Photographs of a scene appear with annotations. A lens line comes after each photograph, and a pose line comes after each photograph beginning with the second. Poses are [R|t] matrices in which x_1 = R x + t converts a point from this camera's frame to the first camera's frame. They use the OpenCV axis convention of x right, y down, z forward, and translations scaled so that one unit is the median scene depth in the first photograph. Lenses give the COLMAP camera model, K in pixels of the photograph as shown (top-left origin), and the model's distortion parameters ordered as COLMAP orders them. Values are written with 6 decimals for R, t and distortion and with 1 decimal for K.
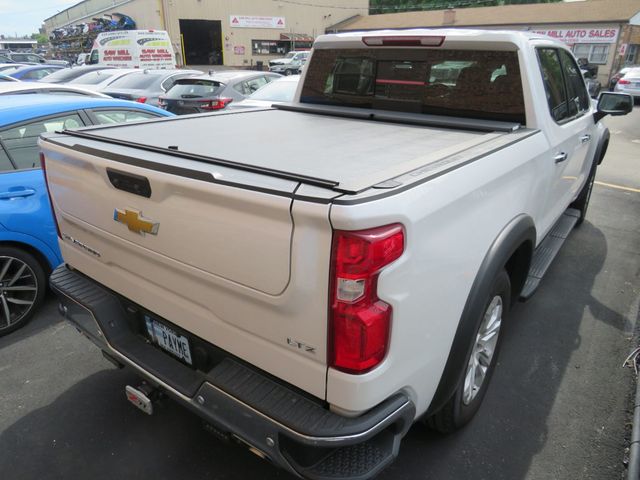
lens RADIAL K [[455.5, 0, 320.0], [0, 455.5, 240.0], [0, 0, 1]] dist [-0.045554, -0.003840]
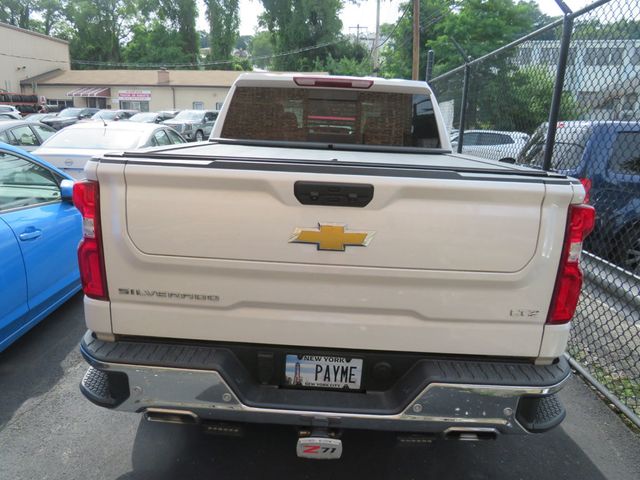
lens RADIAL K [[452.2, 0, 315.7], [0, 452.2, 249.9], [0, 0, 1]] dist [-0.024964, 0.001929]
pose [[0.824903, -0.130529, 0.549998, -0.541968], [0.185041, 0.981721, -0.044542, 0.011281], [-0.534130, 0.138515, 0.833978, 0.143953]]
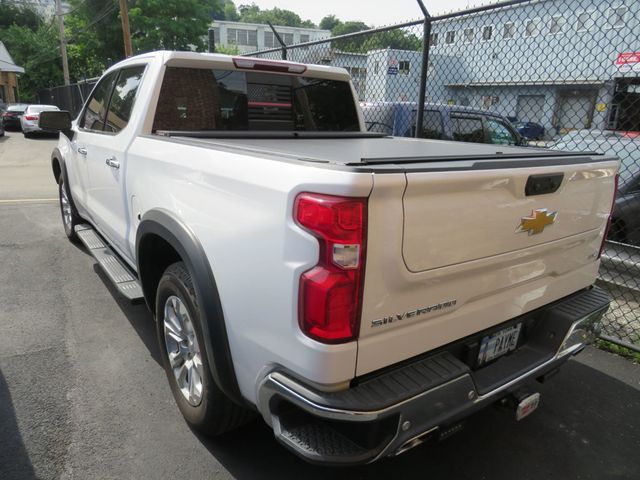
lens RADIAL K [[455.5, 0, 320.0], [0, 455.5, 240.0], [0, 0, 1]] dist [-0.045554, -0.003840]
pose [[0.317582, -0.258593, 0.912289, -0.879121], [0.330322, 0.932003, 0.149190, -0.185053], [-0.888836, 0.253969, 0.381406, 0.608269]]
